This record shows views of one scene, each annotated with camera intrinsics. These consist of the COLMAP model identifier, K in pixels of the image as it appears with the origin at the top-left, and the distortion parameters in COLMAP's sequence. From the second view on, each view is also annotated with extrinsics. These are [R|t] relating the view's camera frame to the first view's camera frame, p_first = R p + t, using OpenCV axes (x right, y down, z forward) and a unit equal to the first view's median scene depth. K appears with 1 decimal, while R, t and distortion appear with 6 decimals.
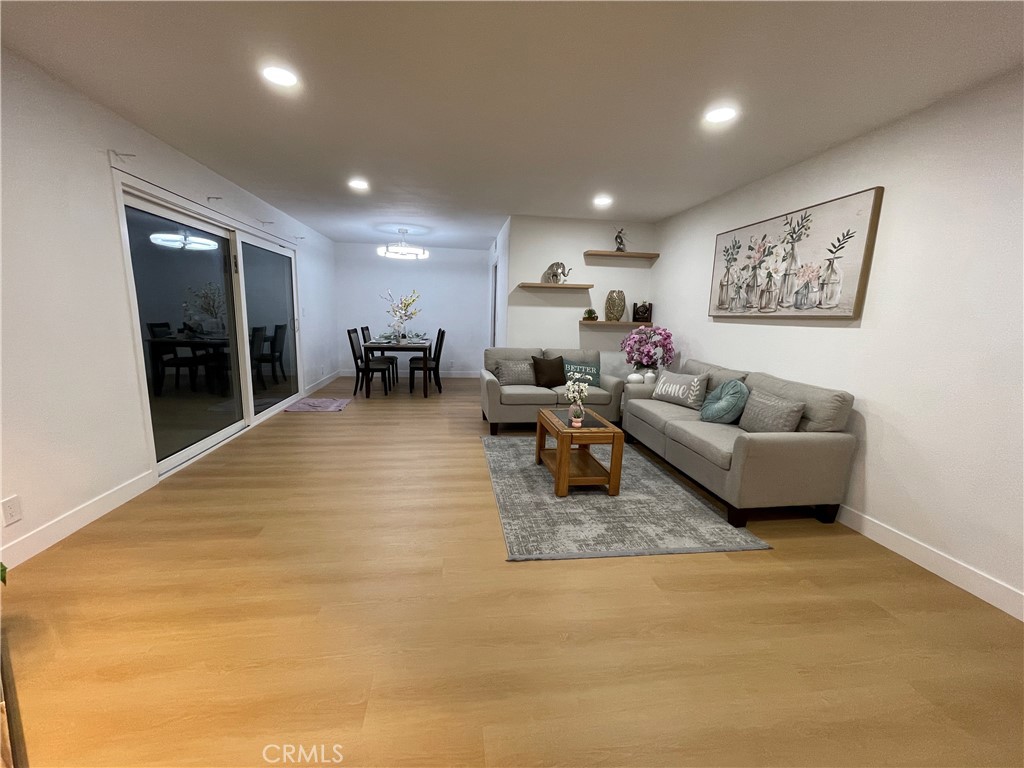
lens RADIAL K [[418.0, 0, 509.7], [0, 418.0, 386.3], [0, 0, 1]] dist [0.008824, -0.000108]
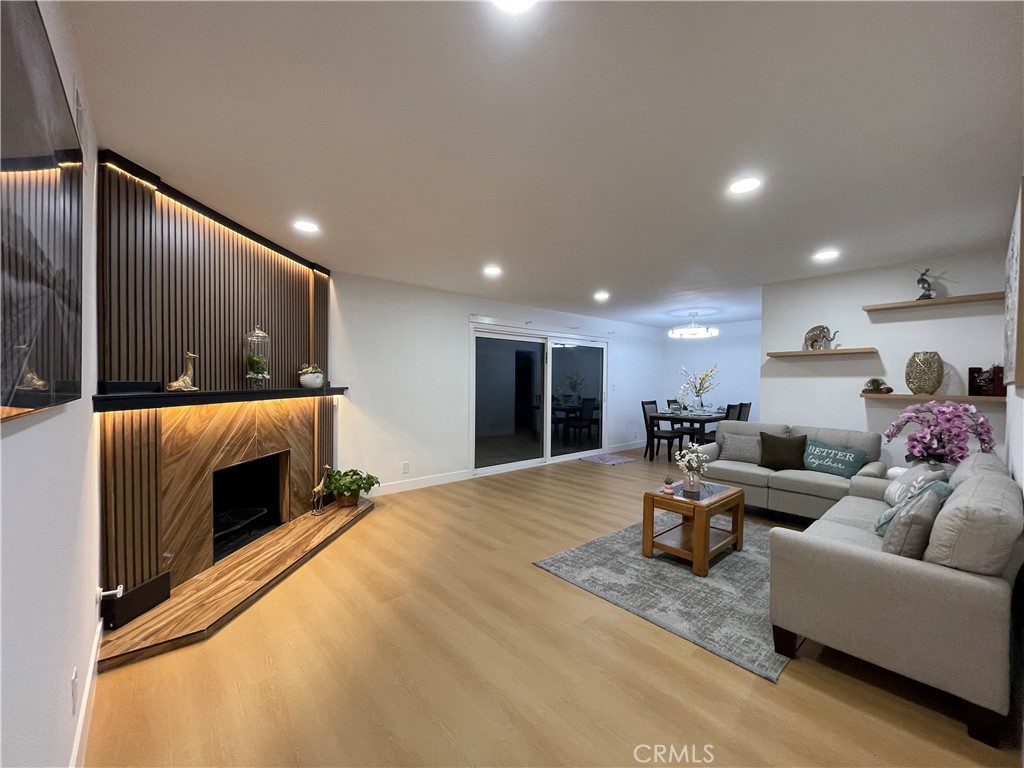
lens RADIAL K [[418.0, 0, 509.3], [0, 418.0, 387.9], [0, 0, 1]] dist [0.008824, -0.000108]
pose [[0.546700, -0.010259, -0.837266, 0.642992], [-0.136906, 0.985374, -0.101468, 0.000212], [0.826061, 0.170099, 0.537299, 0.059765]]
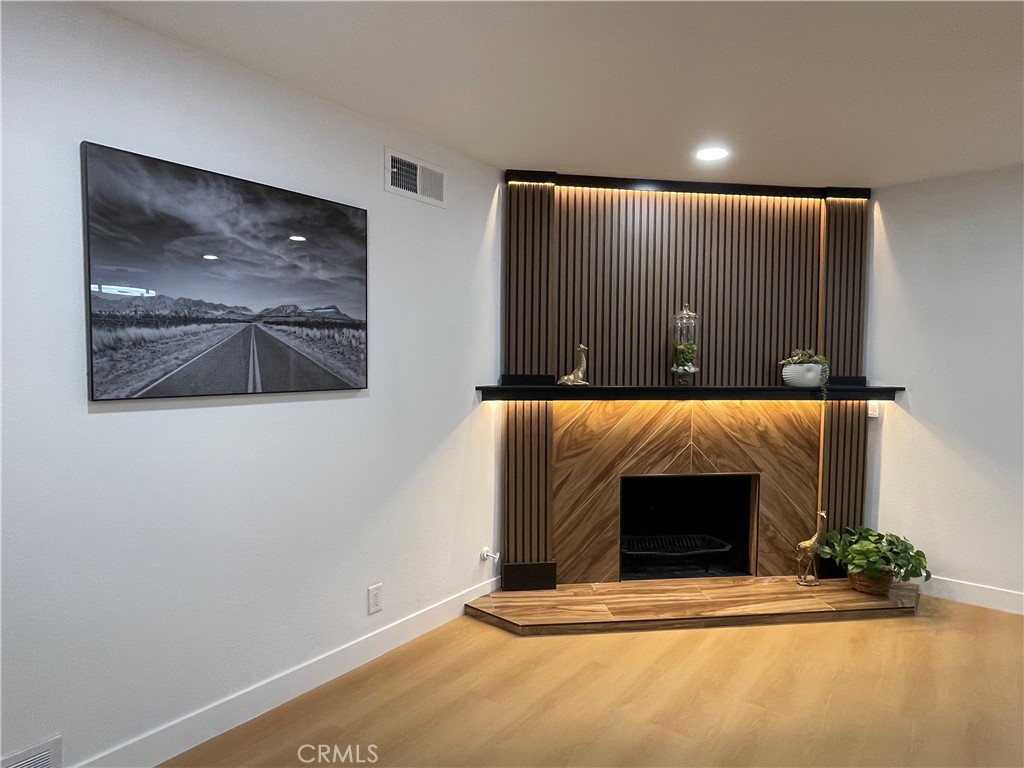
lens RADIAL K [[584.4, 0, 508.6], [0, 584.4, 387.8], [0, 0, 1]] dist [0.003158, -0.008423]
pose [[-0.721669, -0.000963, -0.692238, 0.494766], [-0.148274, 0.977005, 0.153218, -0.108388], [0.676172, 0.213214, -0.705217, 0.550279]]
